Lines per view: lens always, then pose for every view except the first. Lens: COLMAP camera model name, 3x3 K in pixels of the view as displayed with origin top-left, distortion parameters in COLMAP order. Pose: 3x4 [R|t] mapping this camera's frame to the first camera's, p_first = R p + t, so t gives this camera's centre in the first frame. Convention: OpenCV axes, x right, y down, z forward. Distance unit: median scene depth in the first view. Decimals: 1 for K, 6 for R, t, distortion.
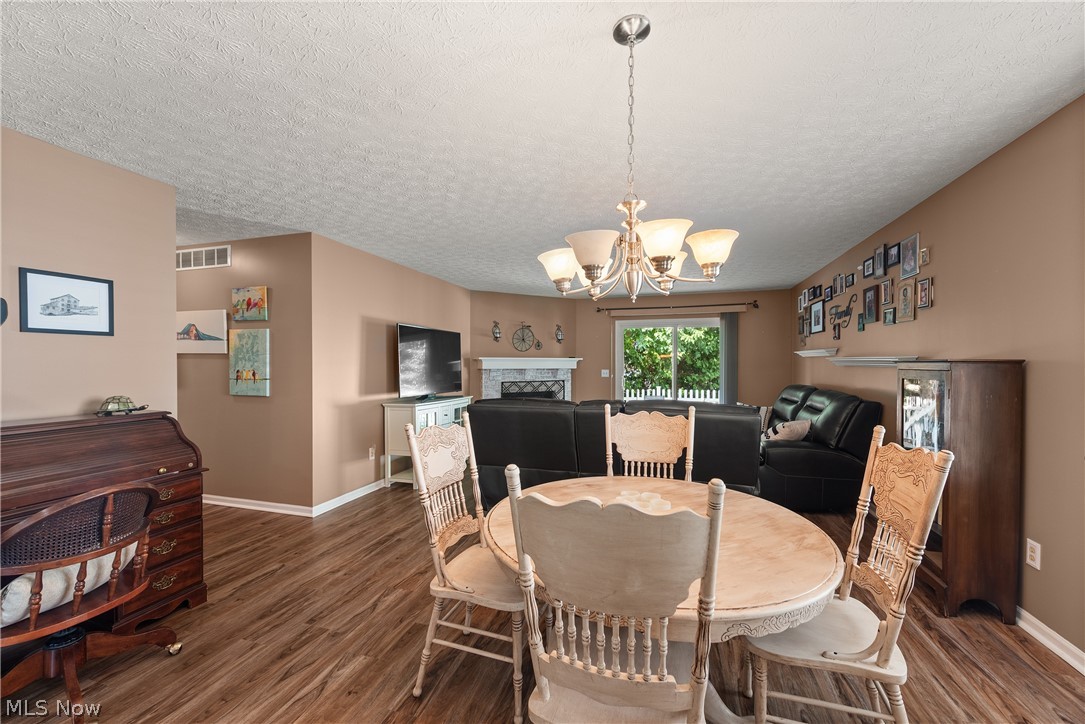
lens RADIAL K [[427.9, 0, 543.5], [0, 427.9, 366.0], [0, 0, 1]] dist [0.006348, -0.000397]
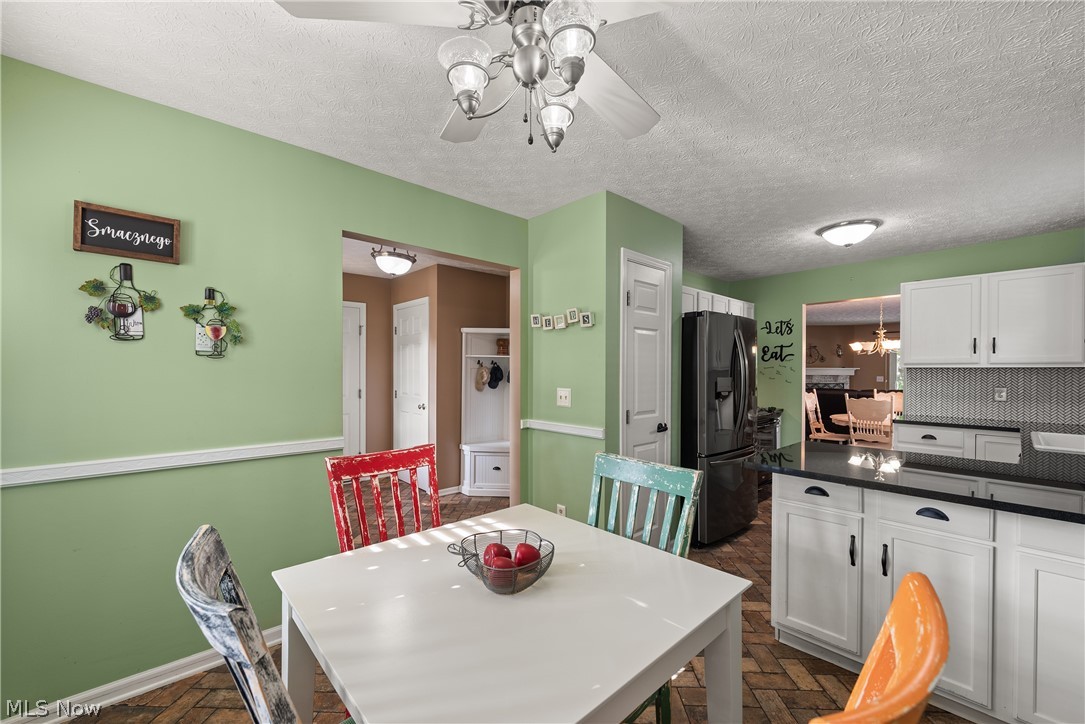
lens RADIAL K [[427.9, 0, 543.5], [0, 427.9, 366.0], [0, 0, 1]] dist [0.006348, -0.000397]
pose [[0.858782, -0.003285, -0.512330, -0.086375], [-0.003418, 0.999920, -0.012142, -0.004420], [0.512329, 0.012178, 0.858703, -0.824401]]
